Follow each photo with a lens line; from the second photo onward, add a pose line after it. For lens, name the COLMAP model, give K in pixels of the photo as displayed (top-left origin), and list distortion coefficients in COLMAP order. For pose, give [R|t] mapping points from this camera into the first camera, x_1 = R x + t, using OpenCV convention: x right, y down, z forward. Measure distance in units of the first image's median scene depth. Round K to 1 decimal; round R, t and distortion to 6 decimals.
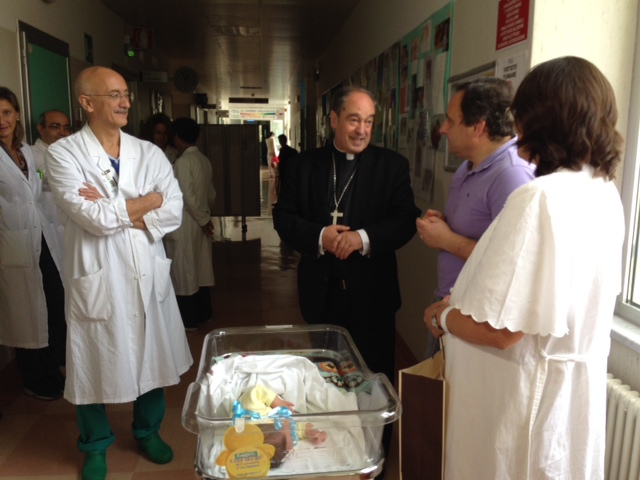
lens RADIAL K [[519.6, 0, 338.4], [0, 519.6, 230.4], [0, 0, 1]] dist [0.141412, -0.205435]
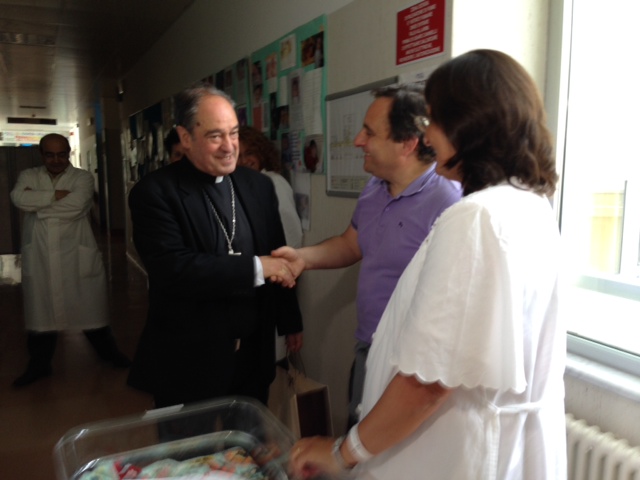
lens RADIAL K [[519.6, 0, 338.4], [0, 519.6, 230.4], [0, 0, 1]] dist [0.141412, -0.205435]
pose [[0.936683, -0.026281, 0.349192, -0.085620], [0.045561, 0.997850, -0.047112, -0.010068], [-0.347203, 0.060038, 0.935866, 0.136291]]
